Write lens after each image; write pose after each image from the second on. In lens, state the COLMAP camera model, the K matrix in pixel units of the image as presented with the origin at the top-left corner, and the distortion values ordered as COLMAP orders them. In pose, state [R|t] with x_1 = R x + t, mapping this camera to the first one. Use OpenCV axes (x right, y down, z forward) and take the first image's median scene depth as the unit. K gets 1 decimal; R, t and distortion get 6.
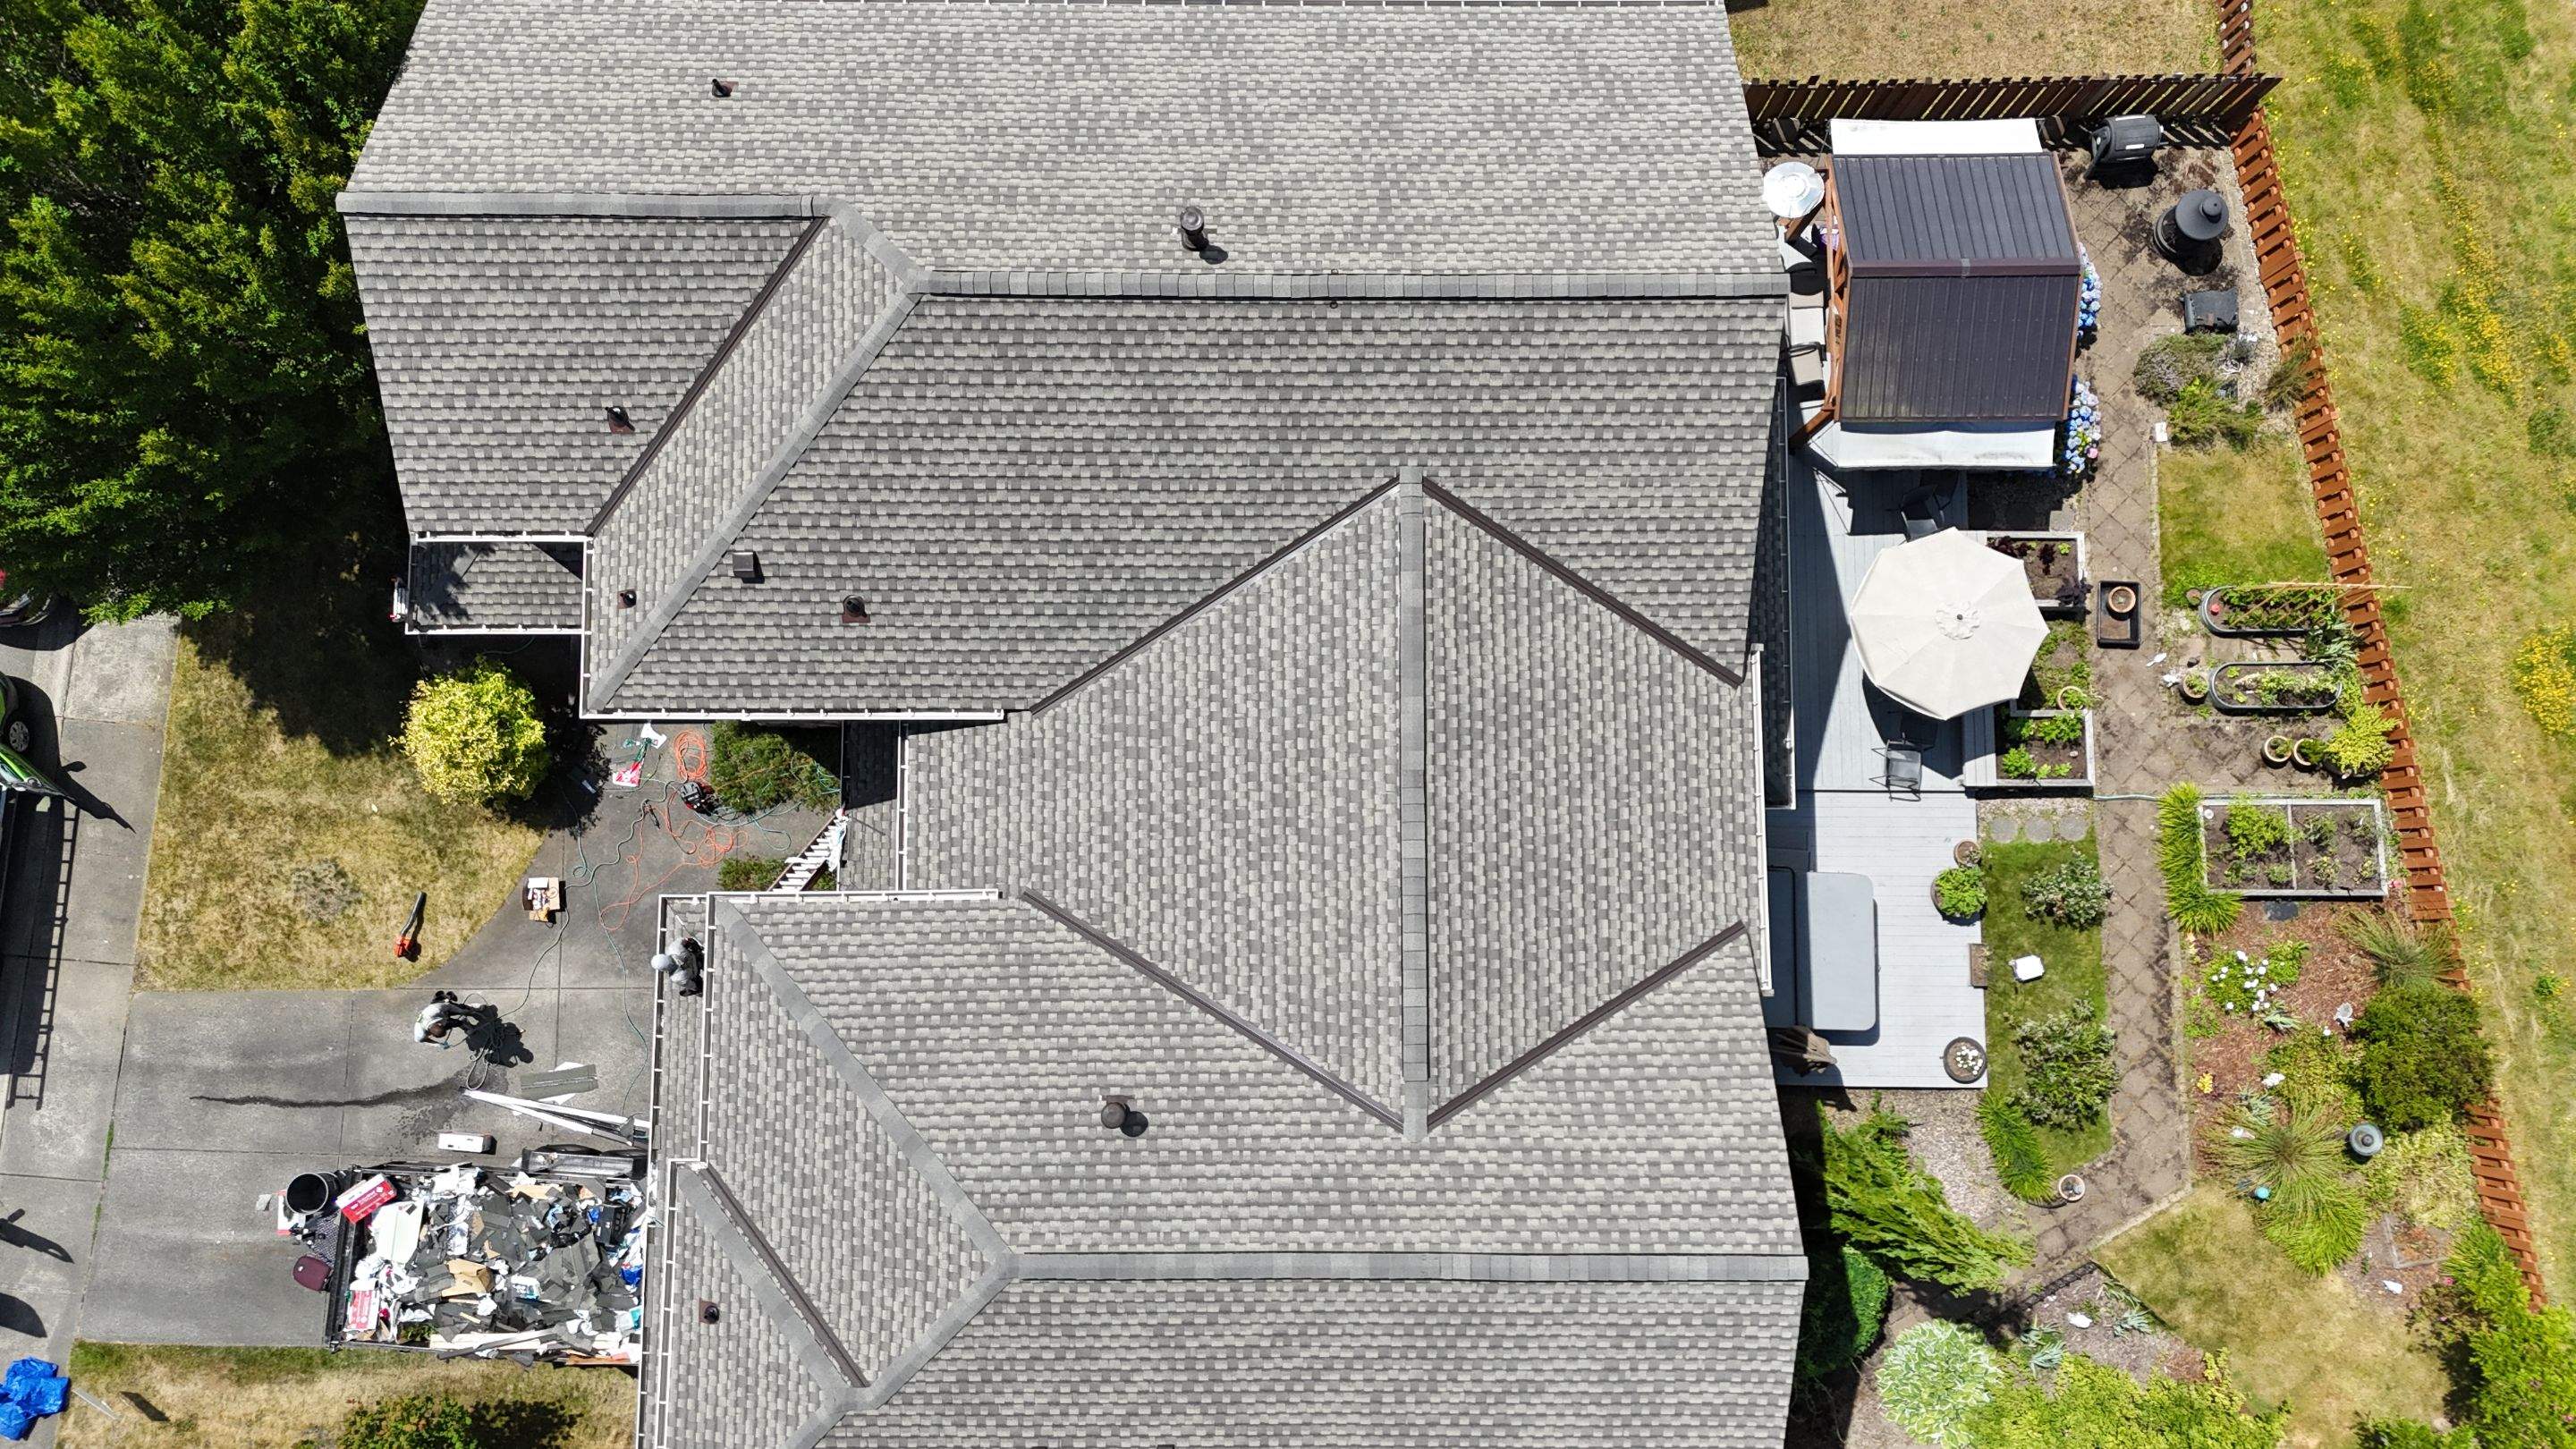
lens RADIAL K [[1920.8, 0, 1295.9], [0, 1920.8, 712.9], [0, 0, 1]] dist [0.079208, -0.094783]
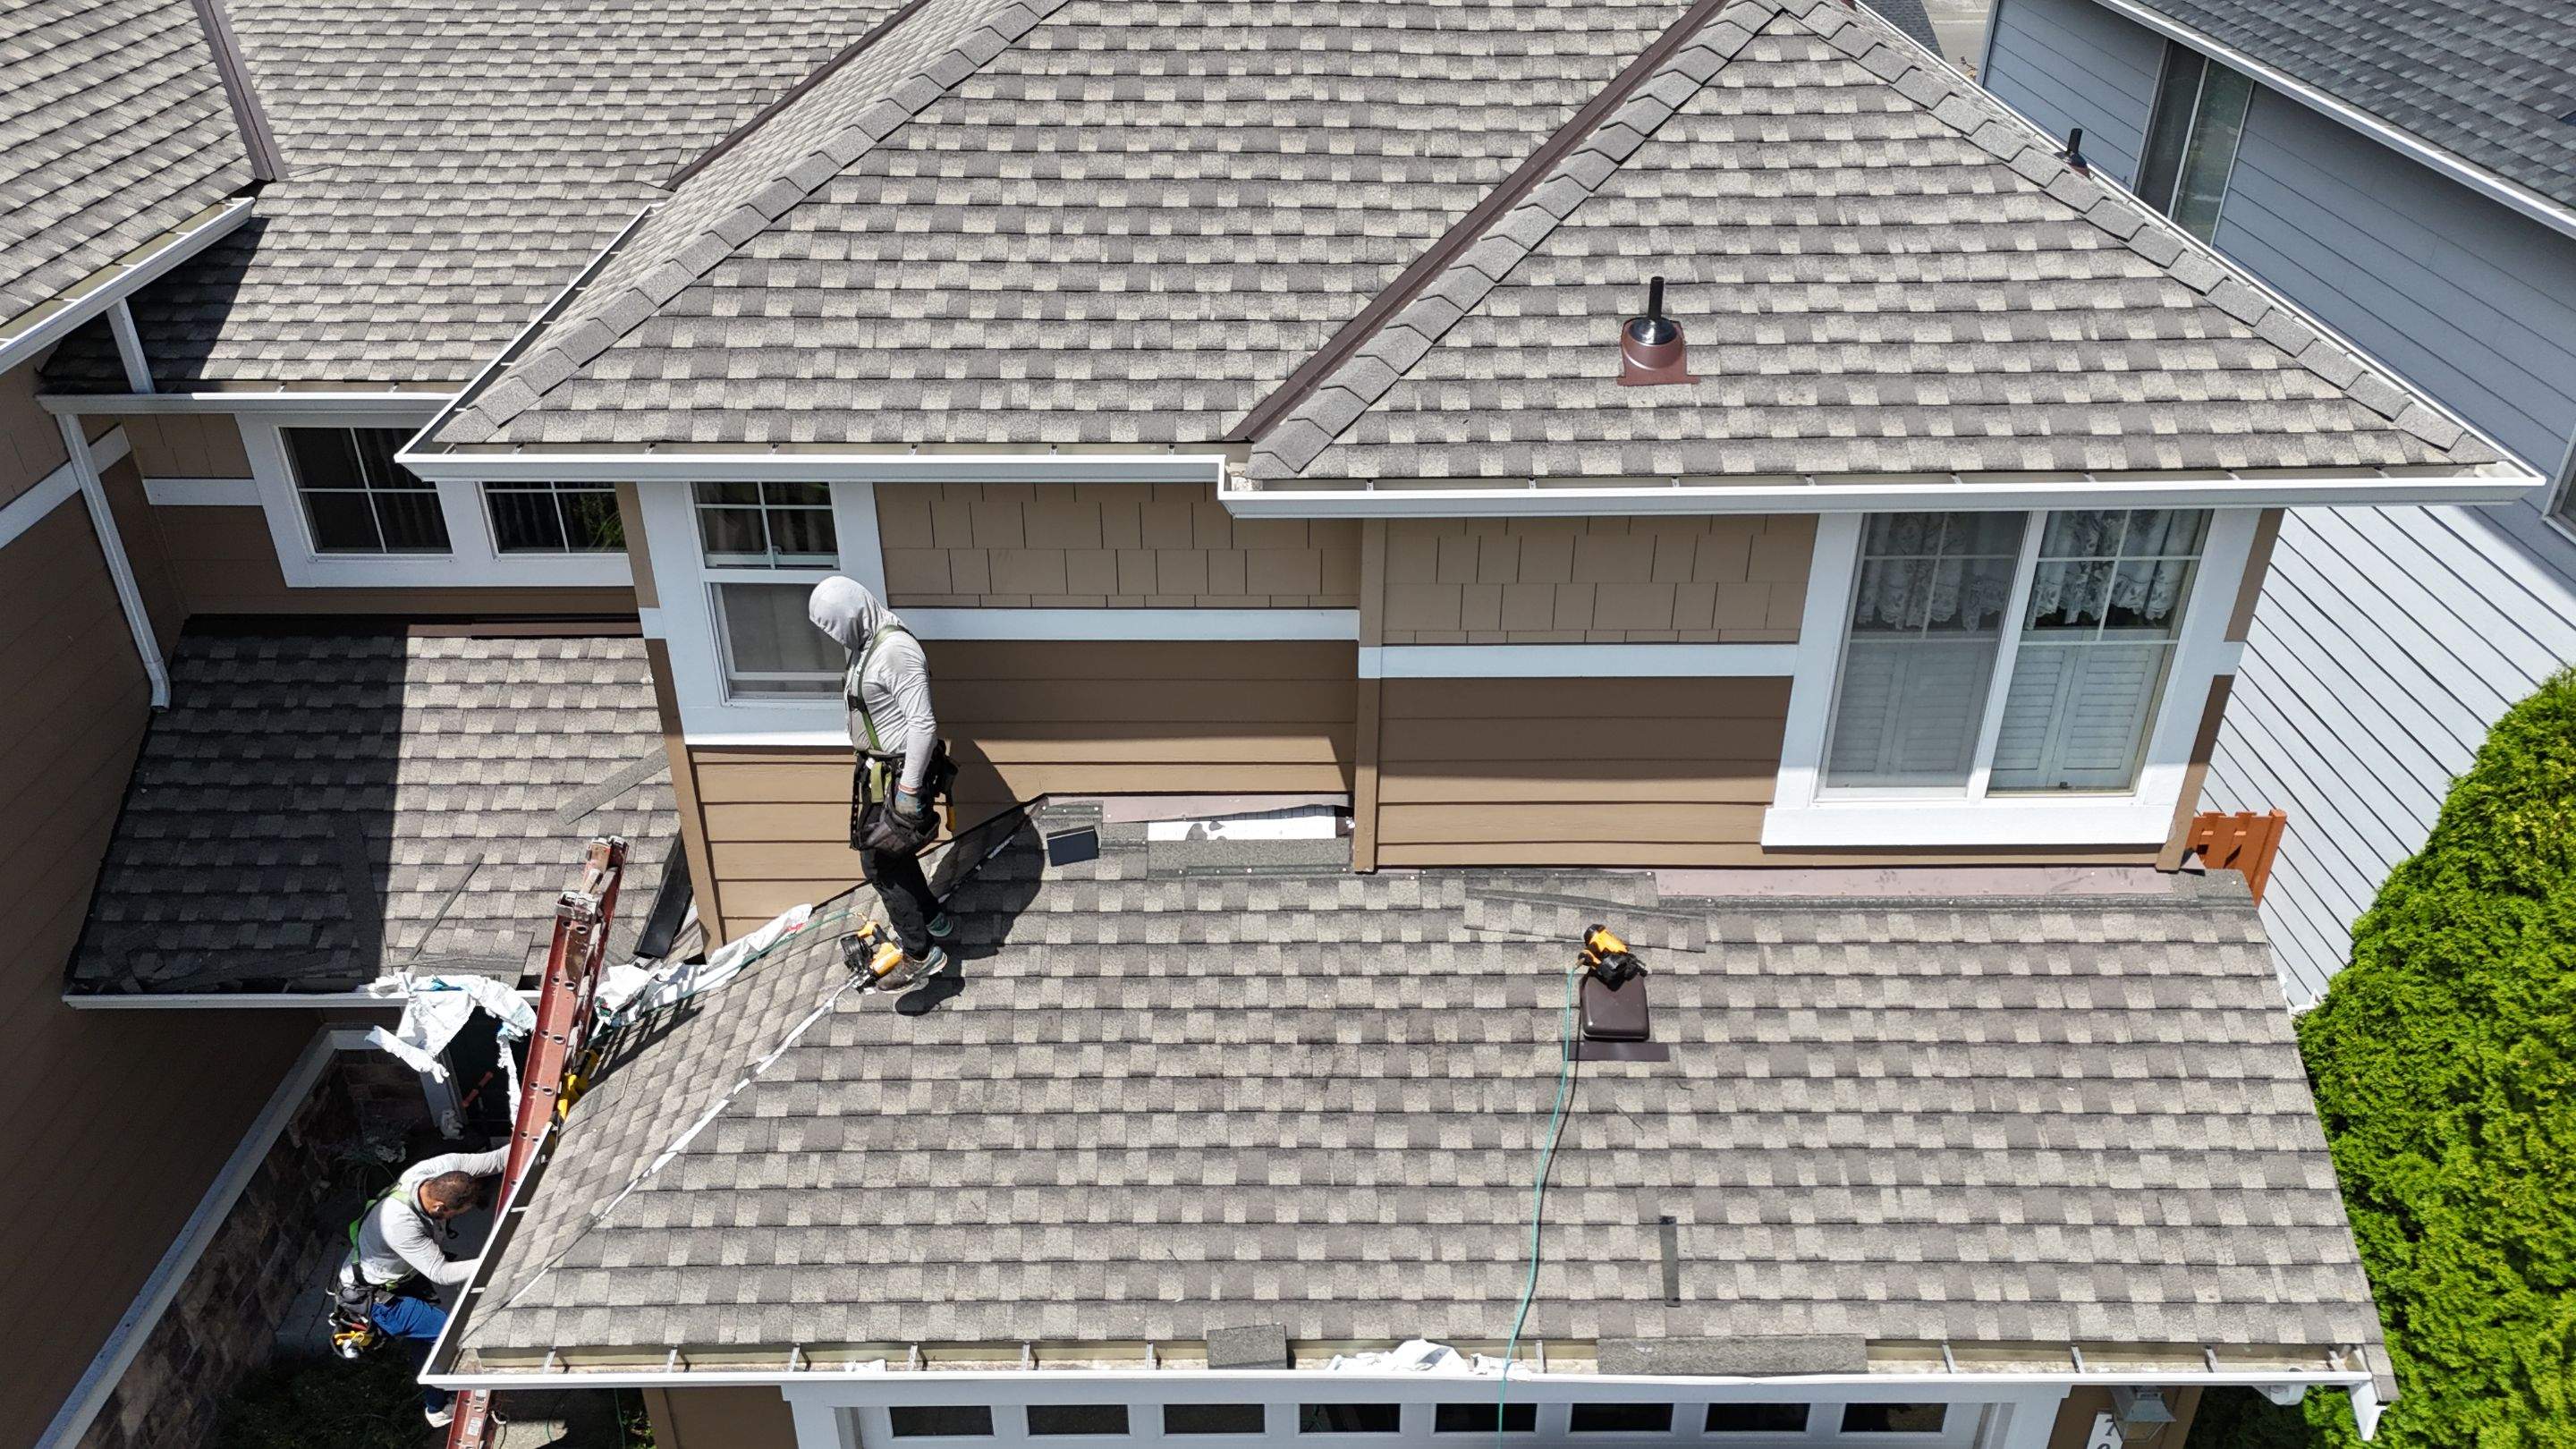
lens RADIAL K [[1878.3, 0, 1291.3], [0, 1878.3, 718.6], [0, 0, 1]] dist [0.094305, -0.098339]
pose [[-0.007376, -0.511116, 0.859480, -0.593725], [0.993785, 0.091721, 0.063073, 0.222197], [-0.111070, 0.854604, 0.507263, 0.859656]]
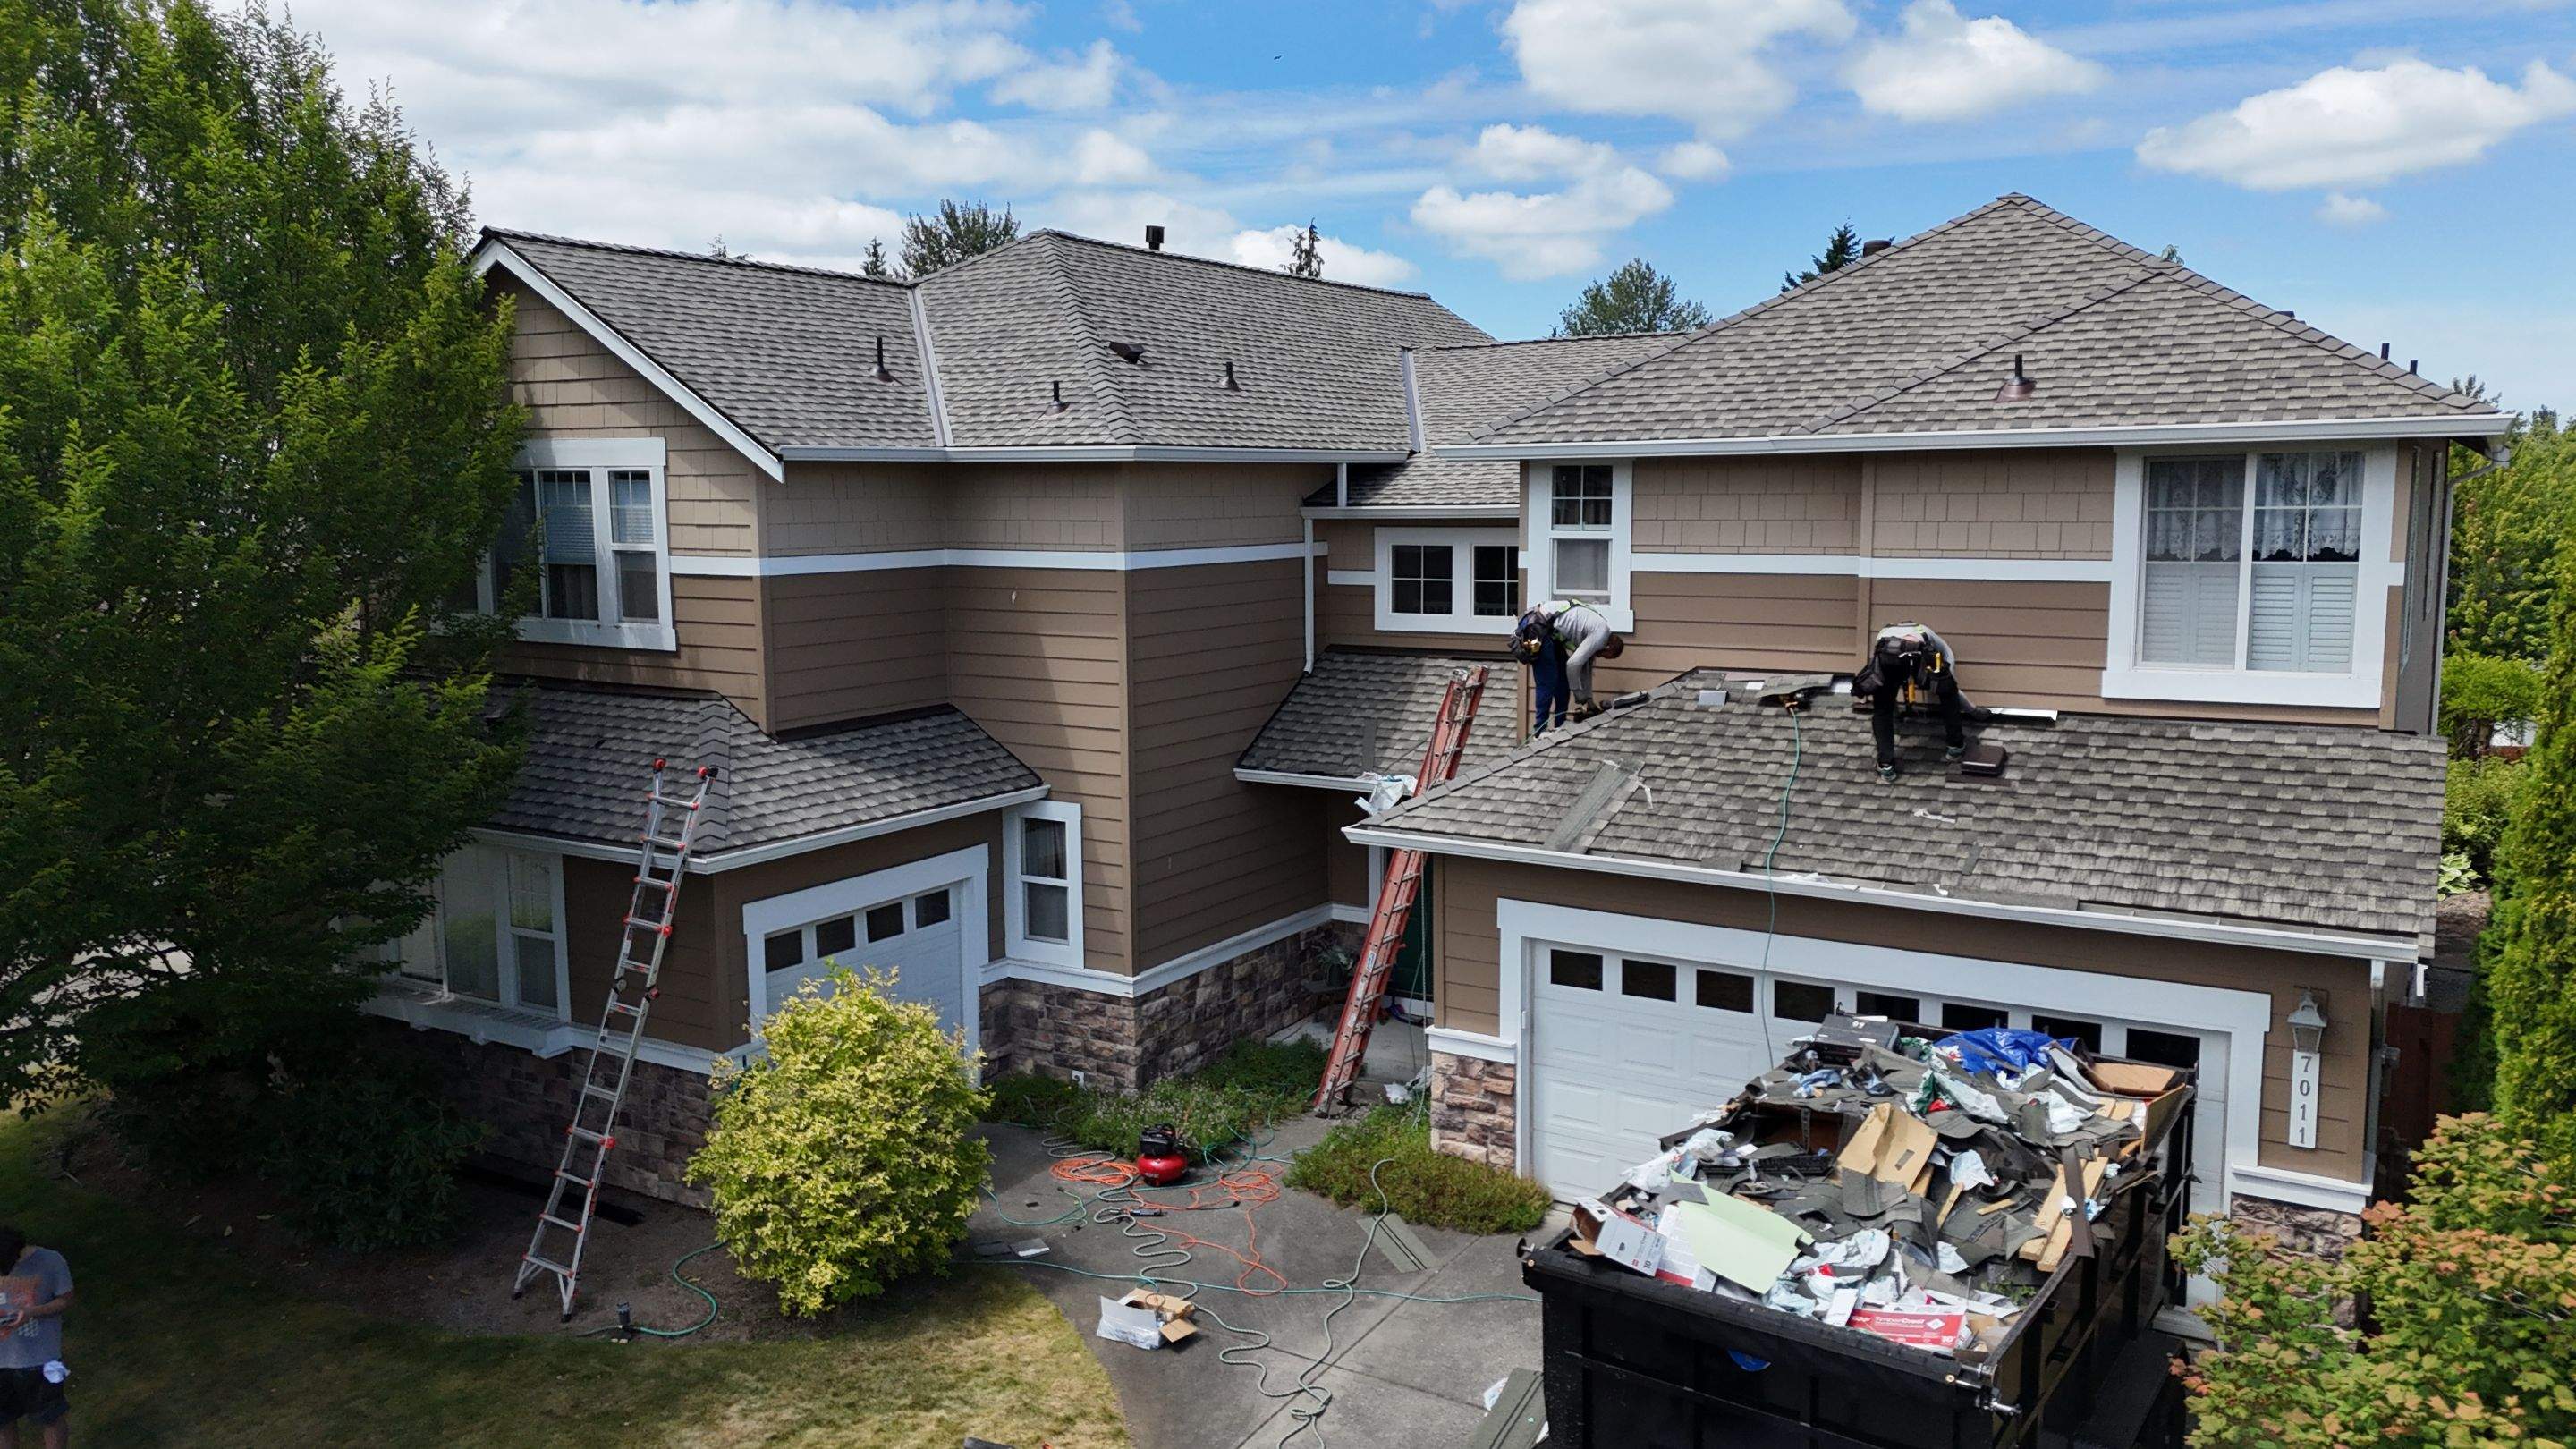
lens RADIAL K [[1873.3, 0, 1292.8], [0, 1873.3, 715.8], [0, 0, 1]] dist [0.081991, -0.076356]
pose [[0.524364, -0.111635, 0.844144, -0.949001], [0.847210, 0.167721, -0.504088, 0.426358], [-0.085307, 0.979493, 0.182525, 0.972091]]
